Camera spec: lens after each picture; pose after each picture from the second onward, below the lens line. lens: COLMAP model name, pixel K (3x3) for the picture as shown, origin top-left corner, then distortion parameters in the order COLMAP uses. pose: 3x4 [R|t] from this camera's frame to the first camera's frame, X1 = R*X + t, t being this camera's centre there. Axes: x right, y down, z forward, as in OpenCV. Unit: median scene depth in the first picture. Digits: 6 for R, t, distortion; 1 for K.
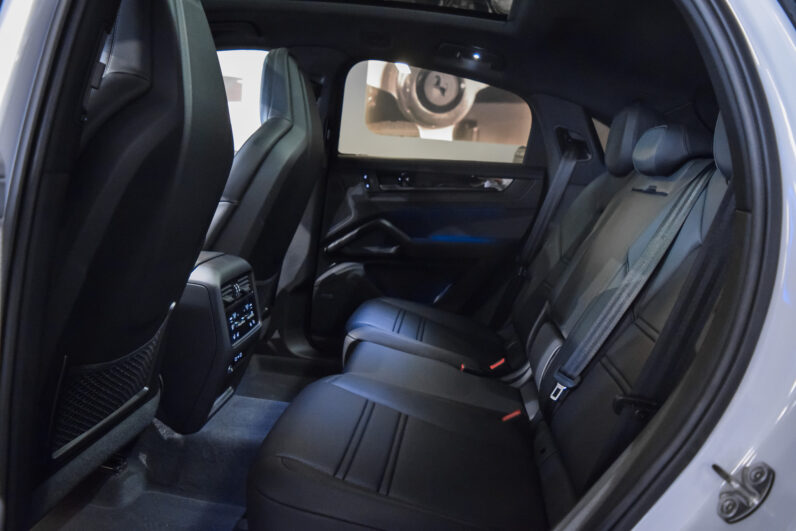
lens RADIAL K [[616.2, 0, 397.9], [0, 616.2, 266.7], [0, 0, 1]] dist [-0.103480, 0.022007]
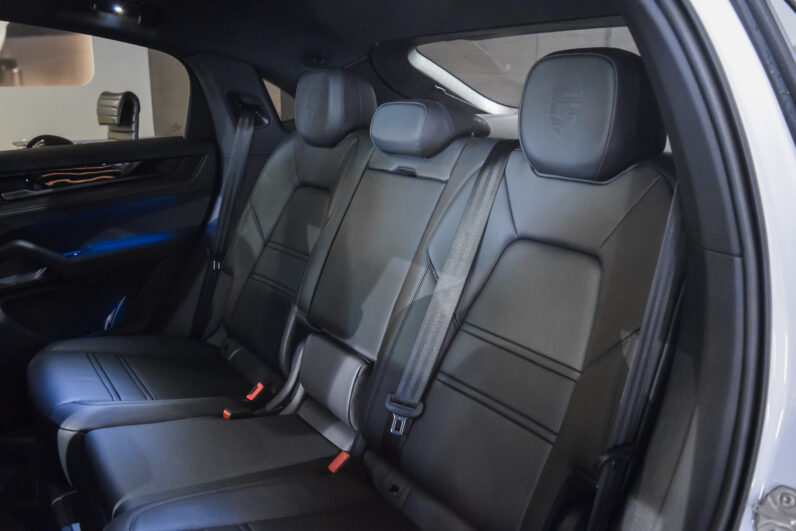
lens RADIAL K [[616.2, 0, 398.8], [0, 616.2, 265.2], [0, 0, 1]] dist [-0.103480, 0.022007]
pose [[0.743162, -0.248742, 0.621159, -0.146284], [0.165858, 0.967842, 0.189135, -0.117332], [-0.648230, -0.037534, 0.760519, 0.199550]]
